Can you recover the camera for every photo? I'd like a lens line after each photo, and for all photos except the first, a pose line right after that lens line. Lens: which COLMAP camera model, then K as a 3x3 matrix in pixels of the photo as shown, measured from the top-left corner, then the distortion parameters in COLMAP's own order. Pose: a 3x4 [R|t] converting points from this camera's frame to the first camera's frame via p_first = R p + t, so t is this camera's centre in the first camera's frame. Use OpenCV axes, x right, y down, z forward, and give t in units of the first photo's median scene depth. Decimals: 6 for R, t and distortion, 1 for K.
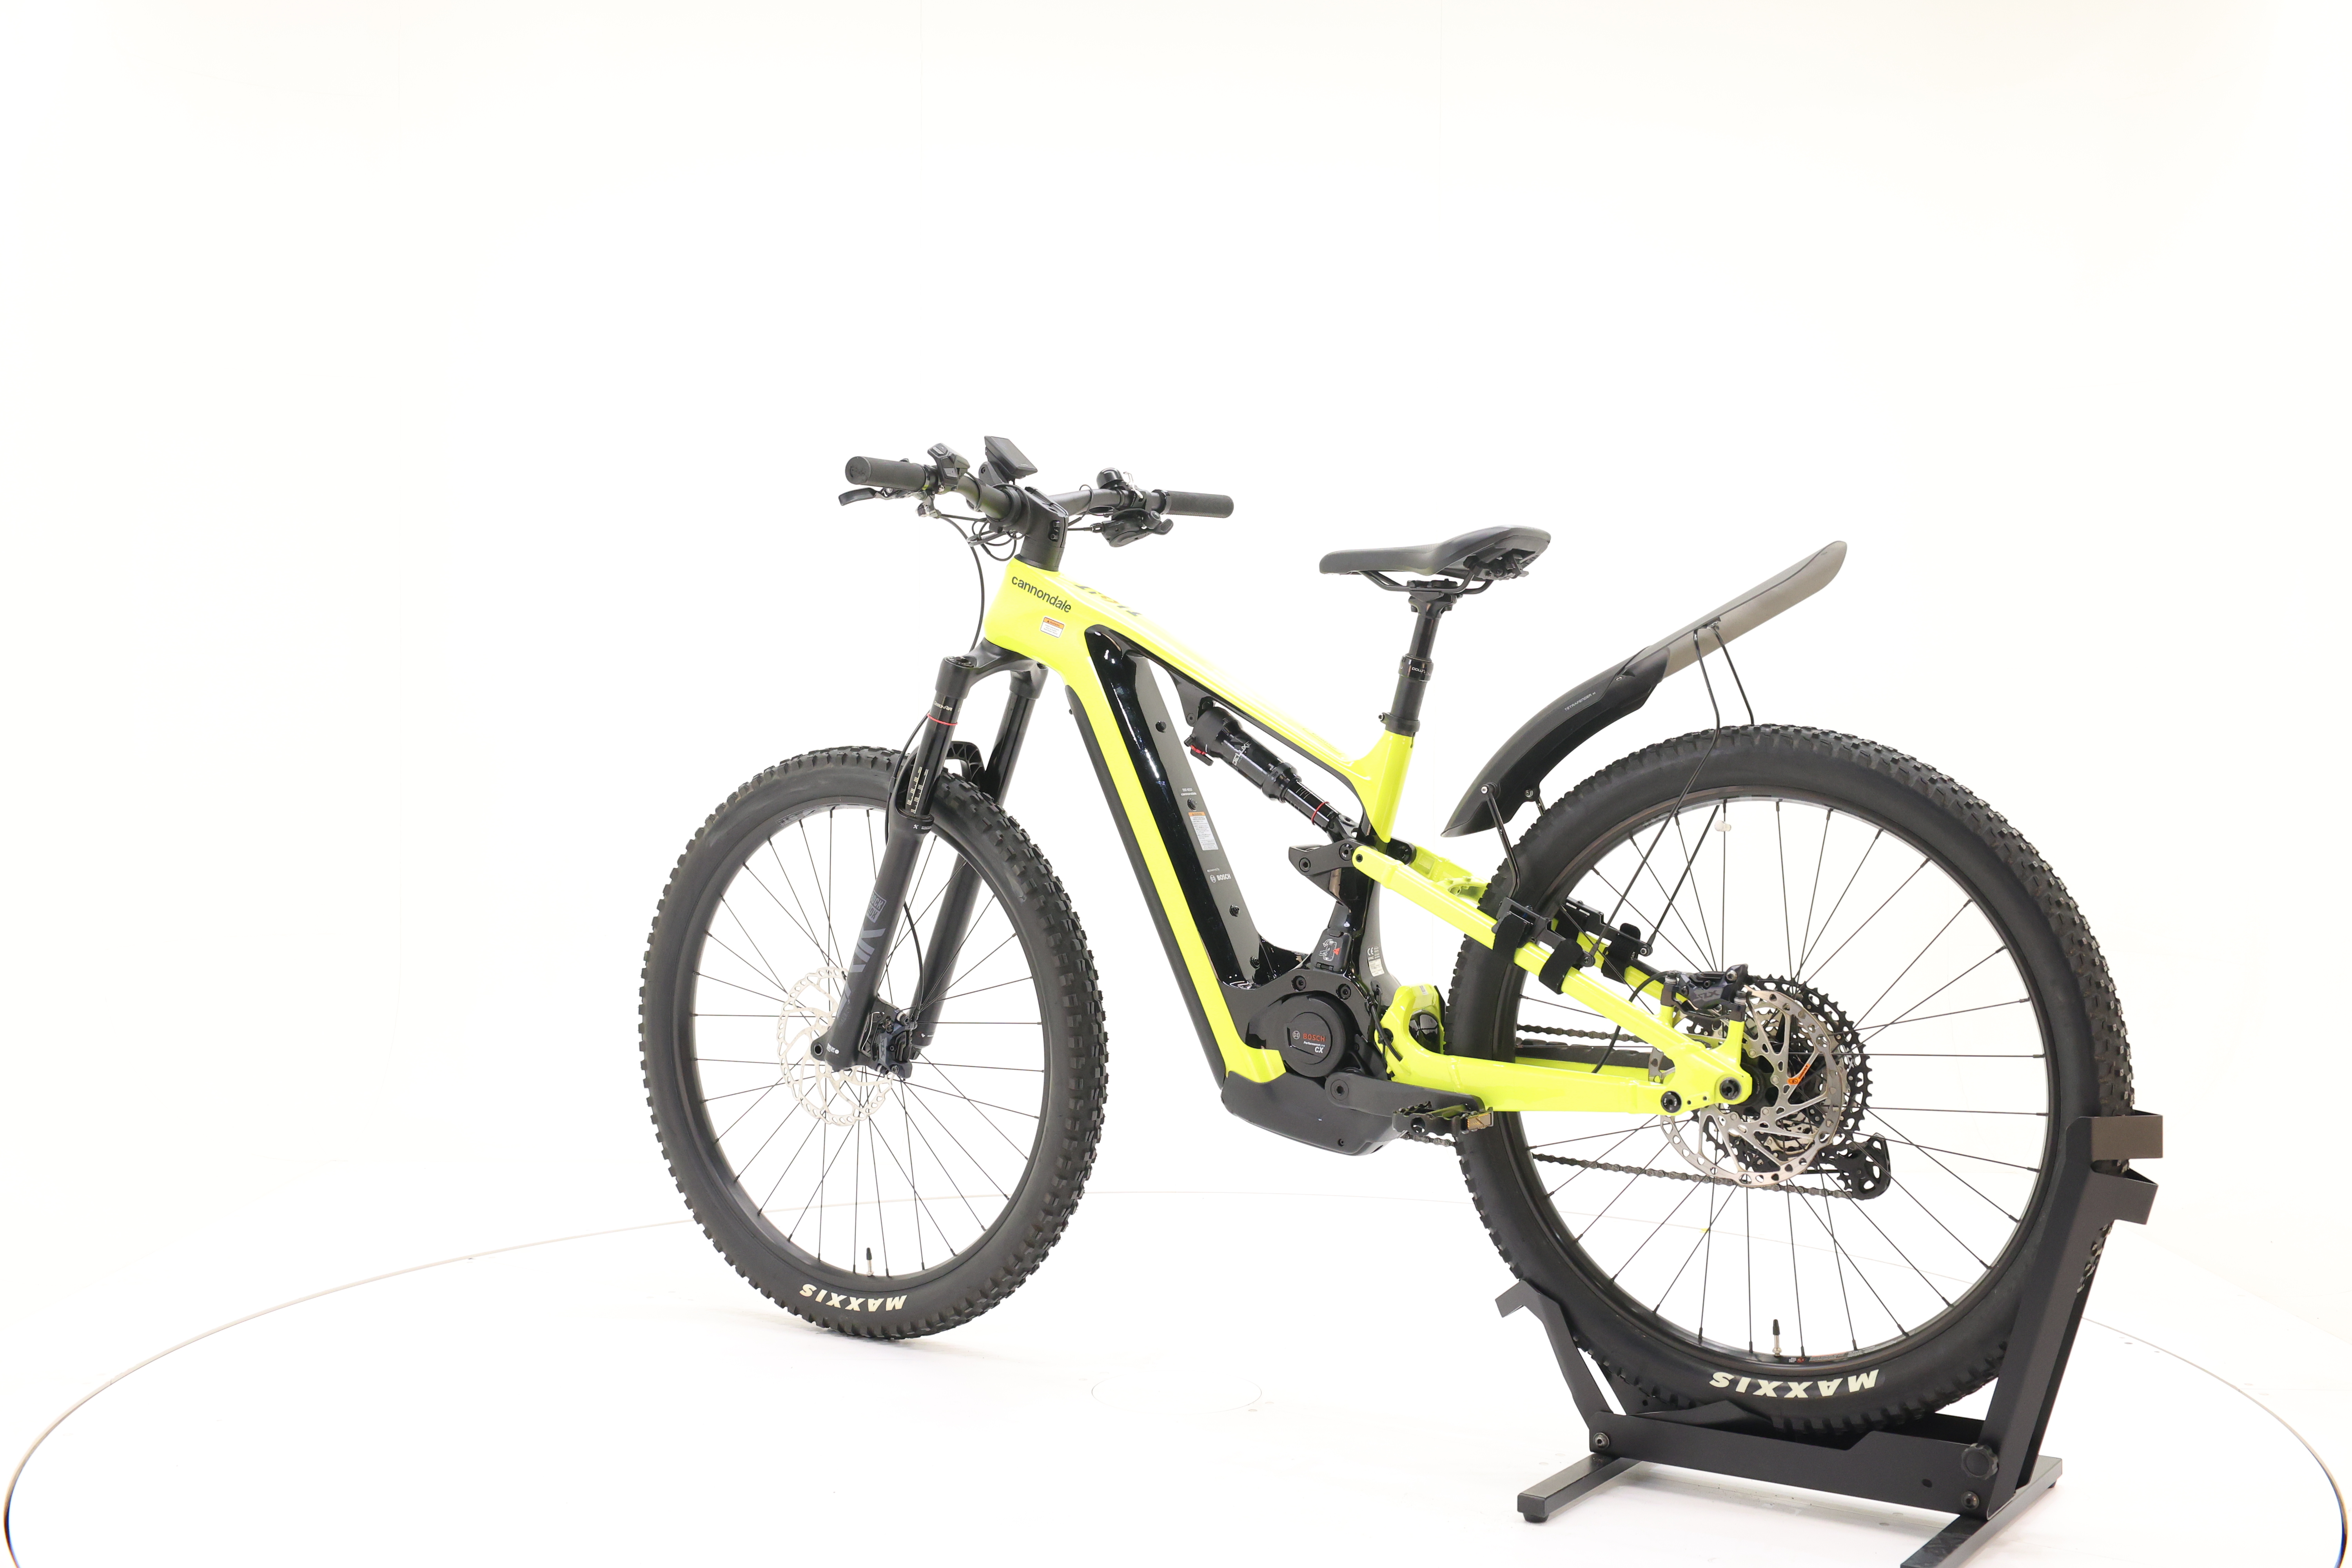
lens RADIAL K [[2532.2, 0, 1181.3], [0, 2532.2, 756.8], [0, 0, 1]] dist [0.016645, 0.000000]
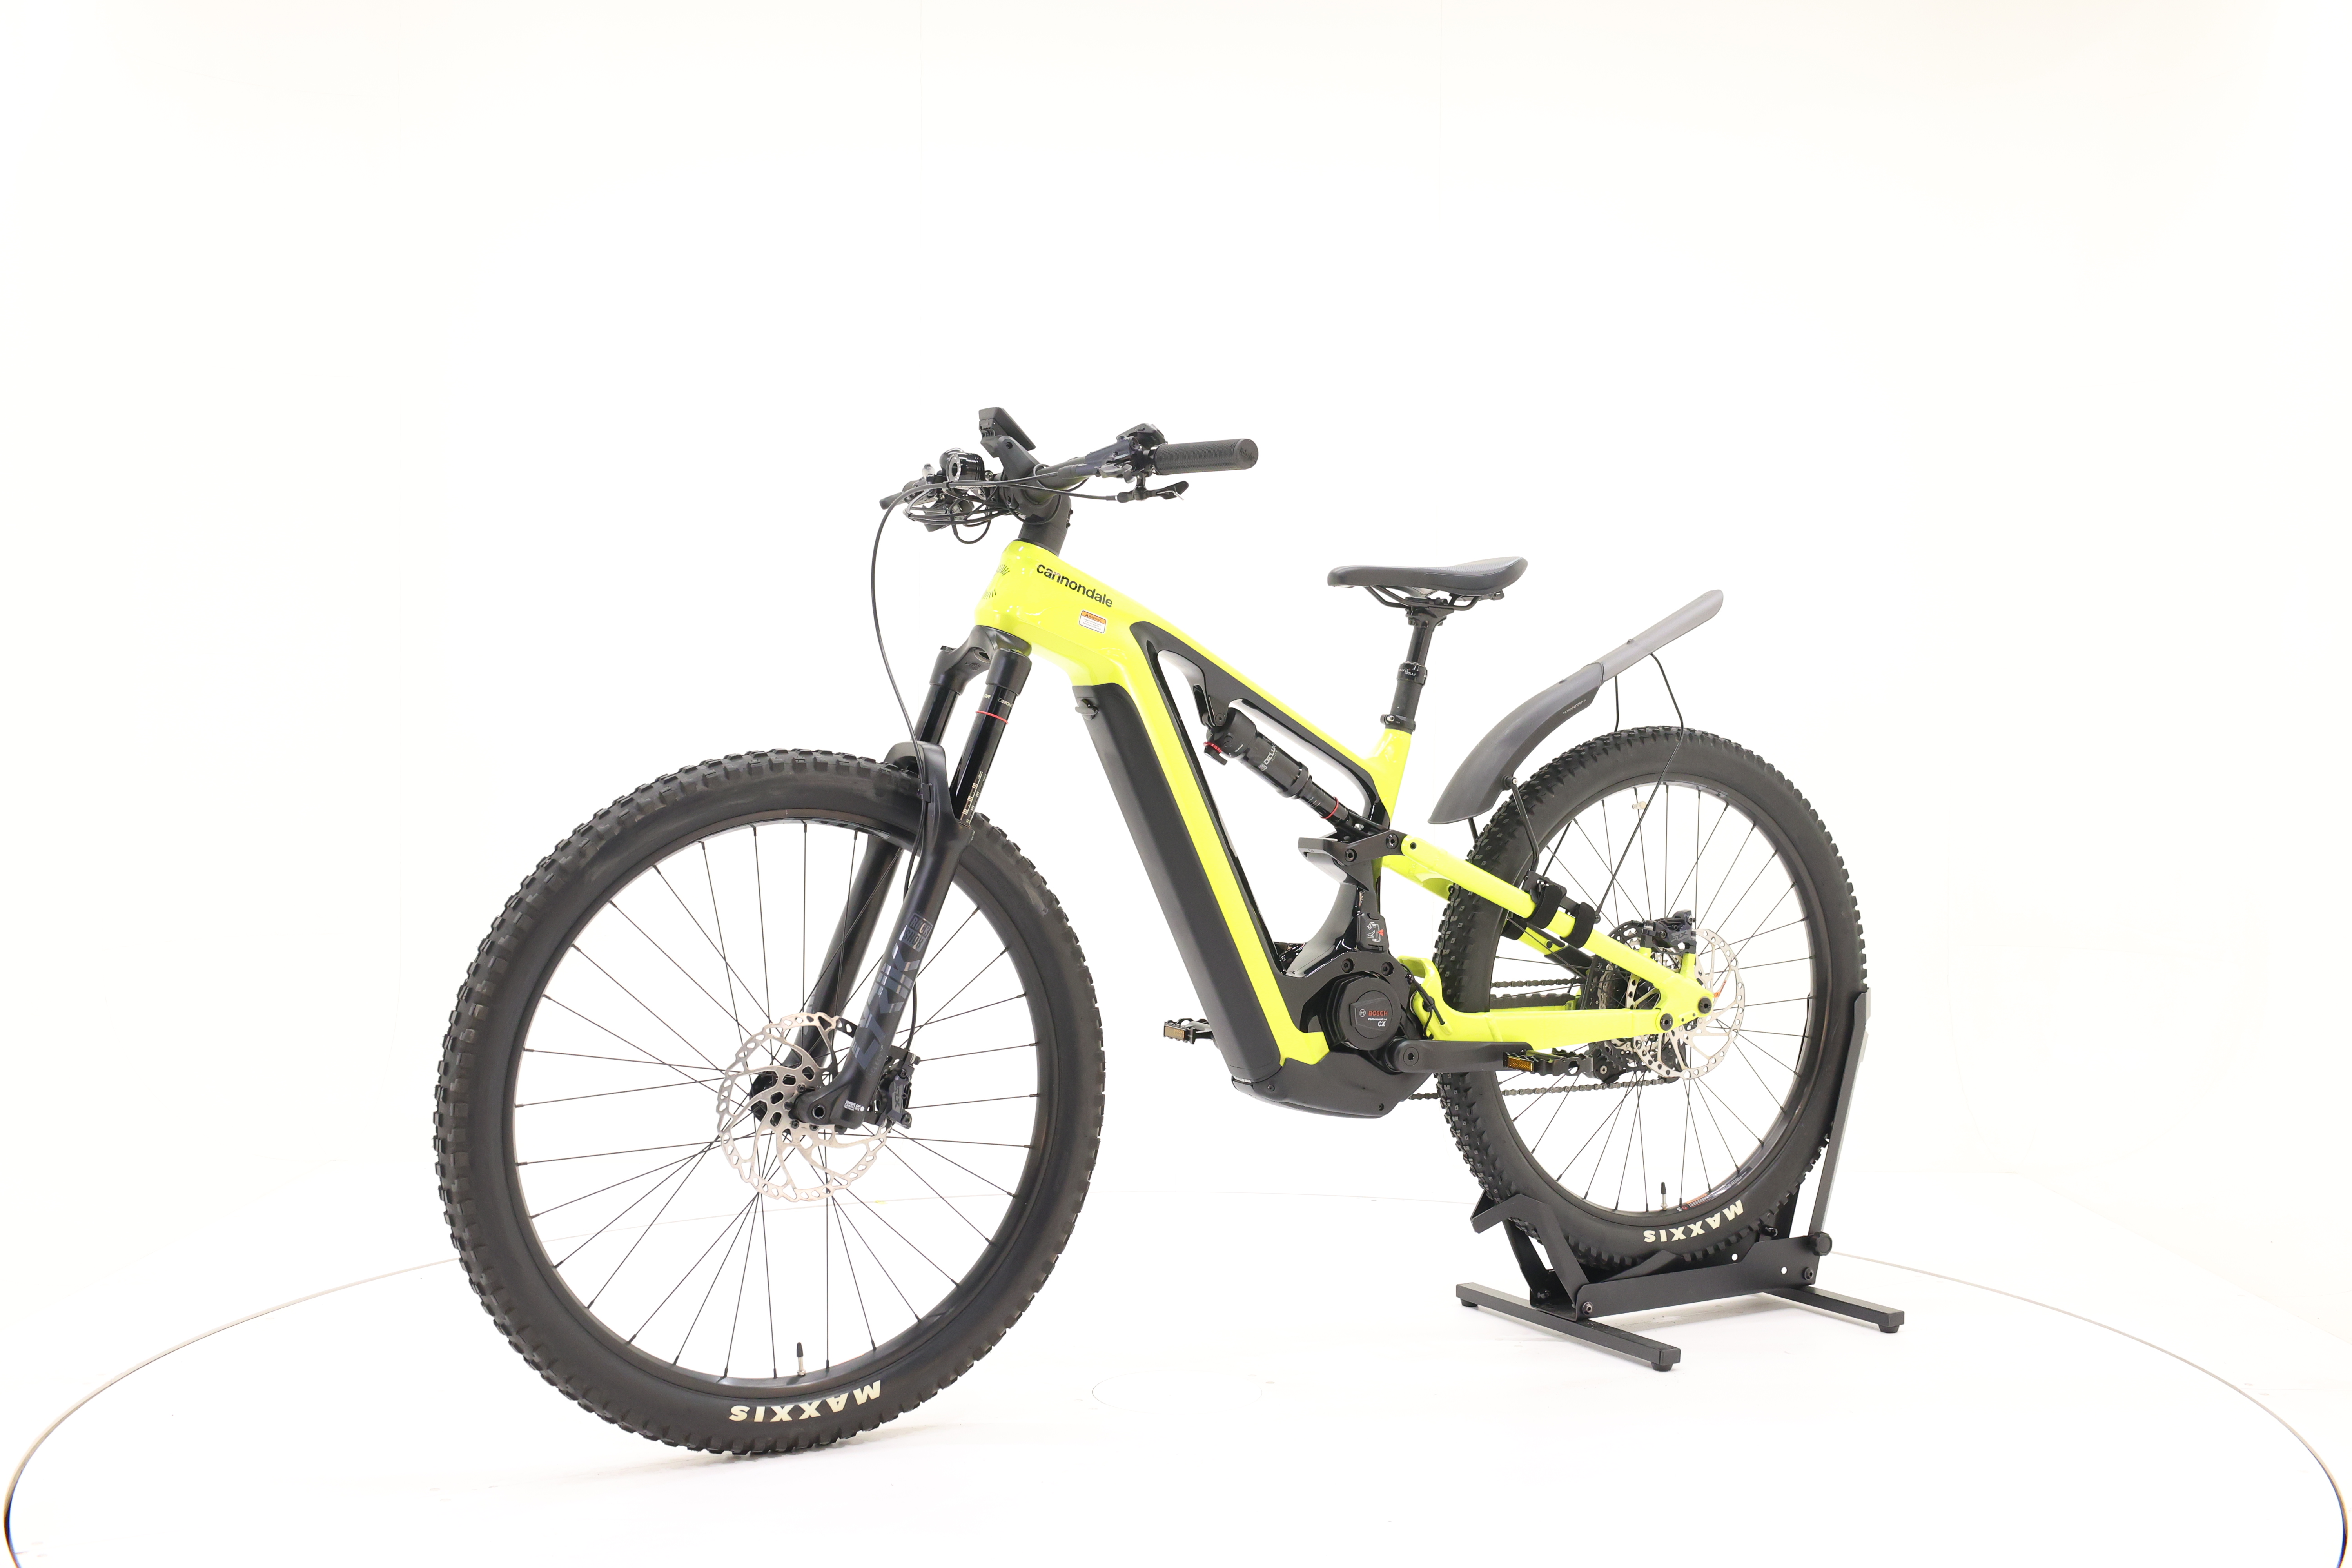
lens RADIAL K [[2532.2, 0, 1183.9], [0, 2532.2, 784.4], [0, 0, 1]] dist [0.016645, 0.000000]
pose [[0.434671, -0.014360, 0.900475, -0.960455], [0.011297, 0.999881, 0.010493, 0.000345], [-0.900518, 0.005612, 0.434782, 0.600480]]
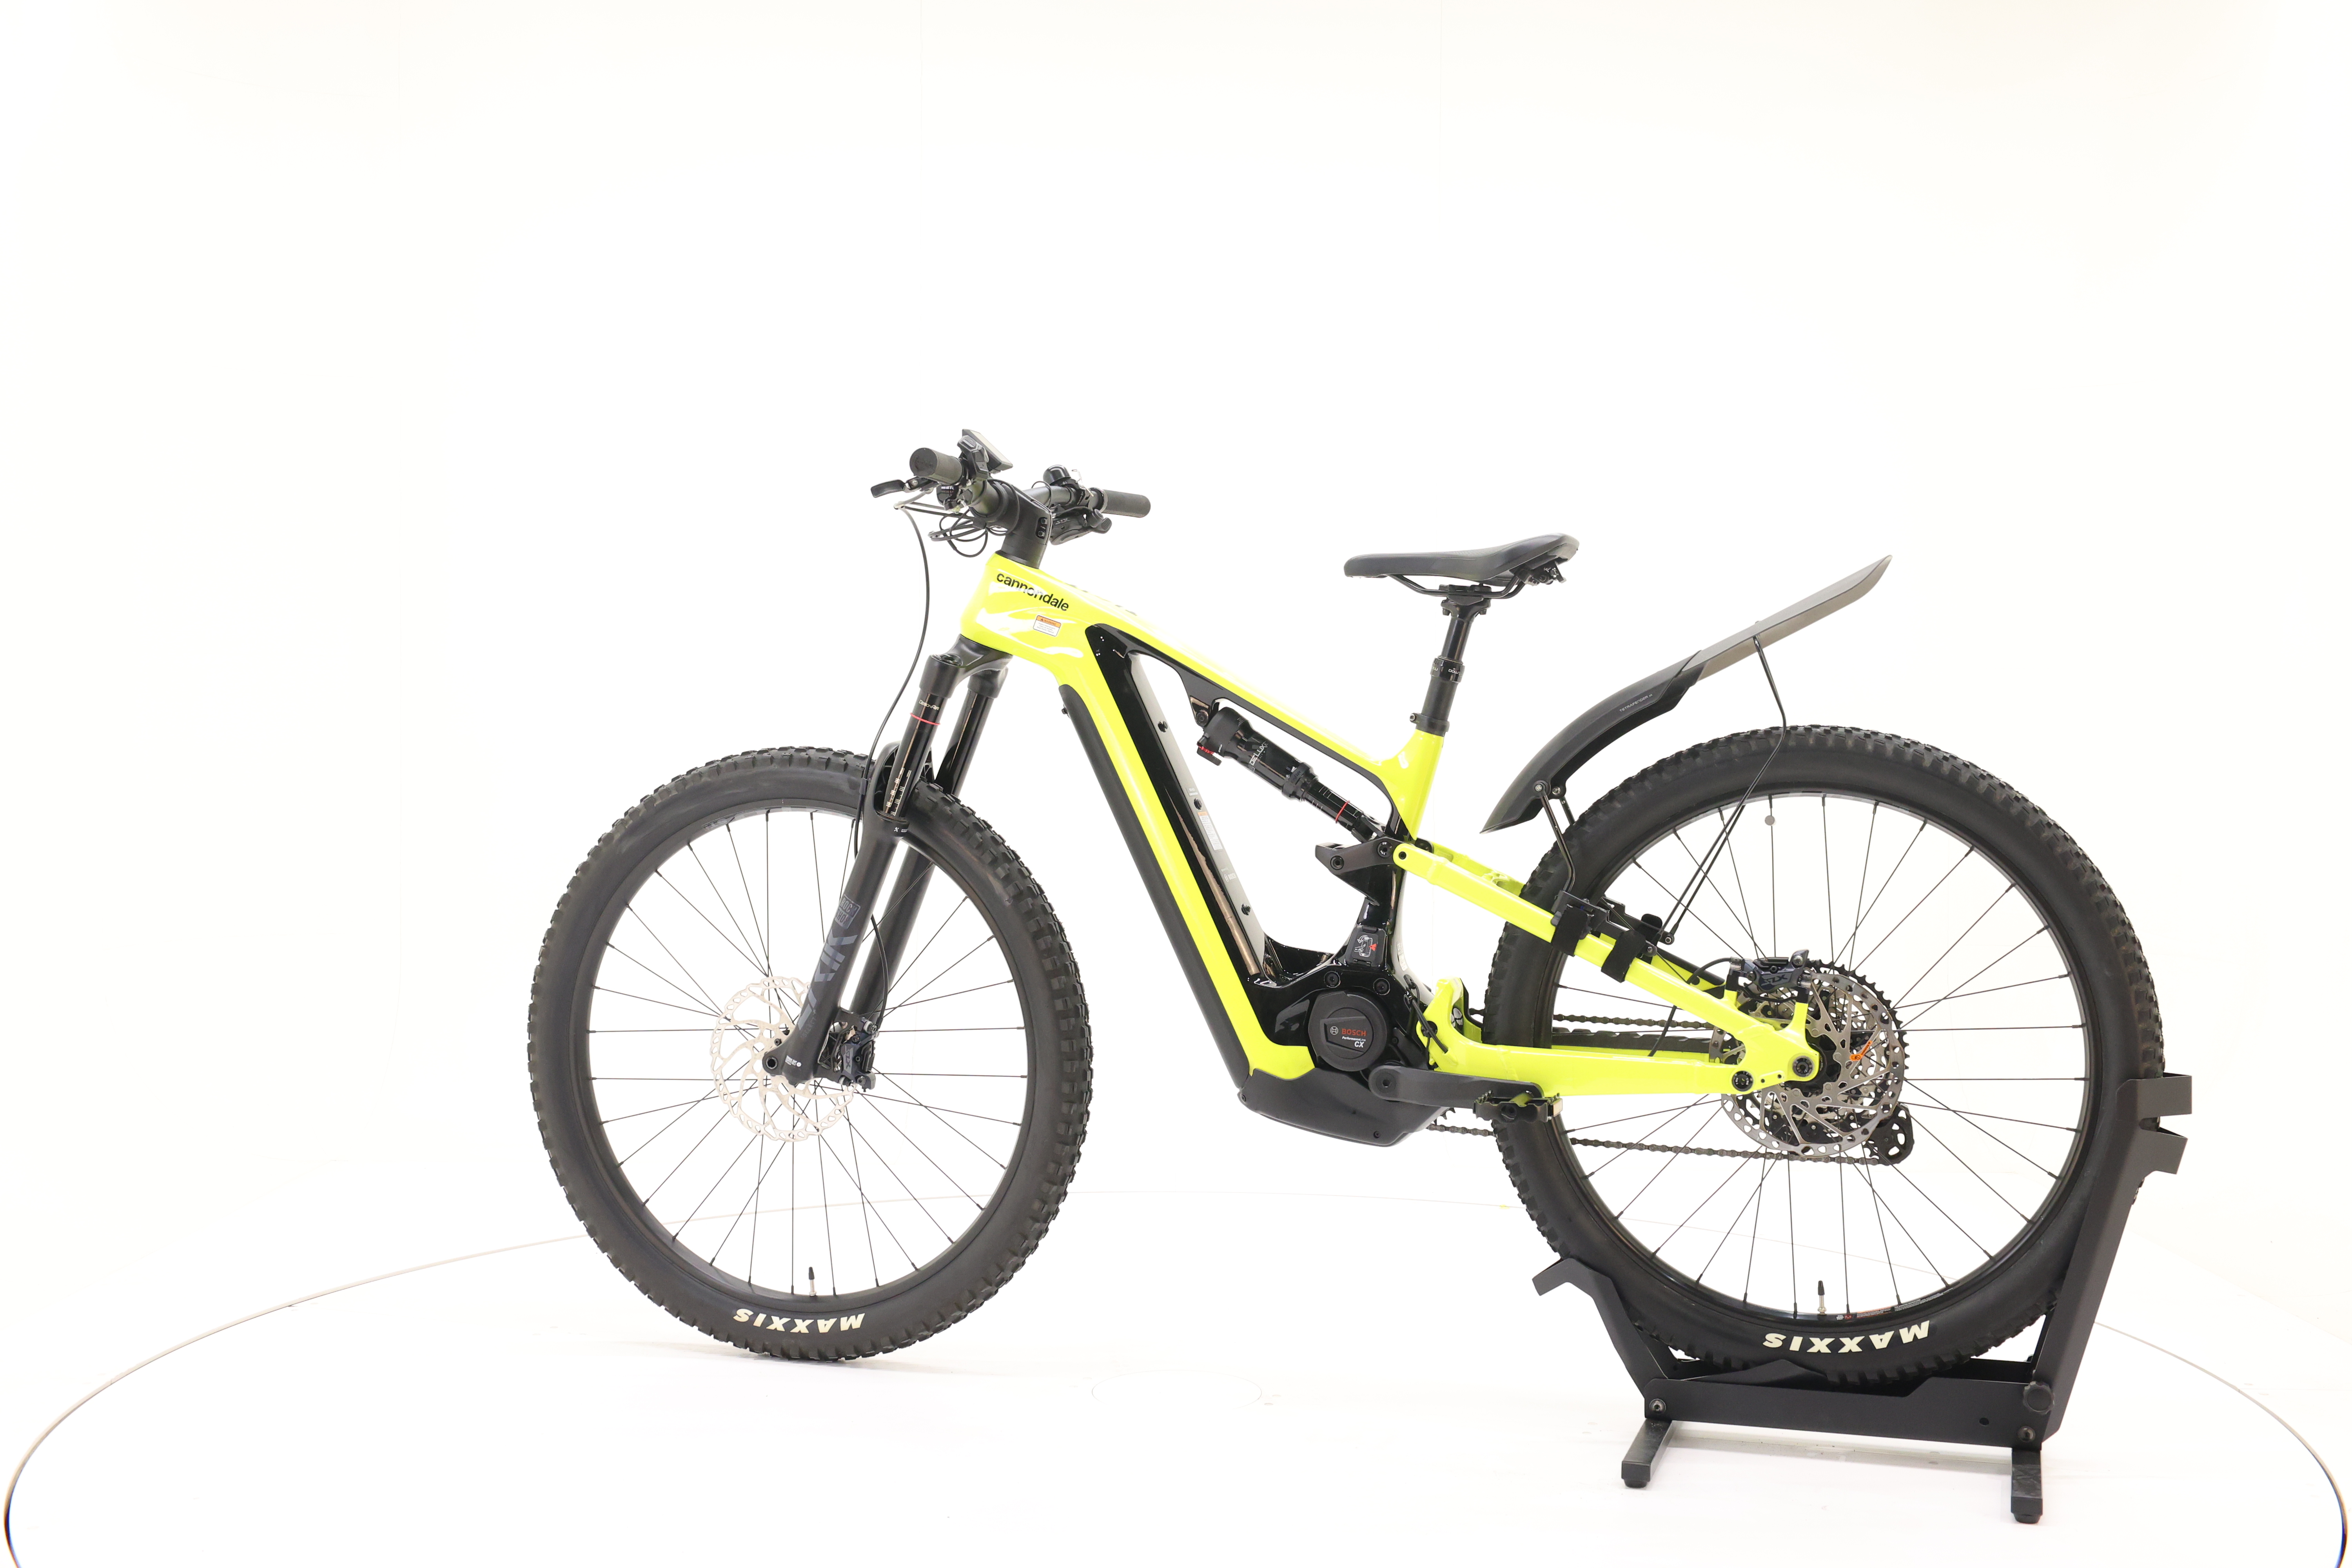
lens RADIAL K [[2532.2, 0, 1182.4], [0, 2532.2, 748.9], [0, 0, 1]] dist [0.016645, 0.000000]
pose [[0.961639, -0.003222, 0.274300, -0.292158], [0.003172, 0.999995, 0.000625, -0.003933], [-0.274301, 0.000269, 0.961644, 0.040180]]
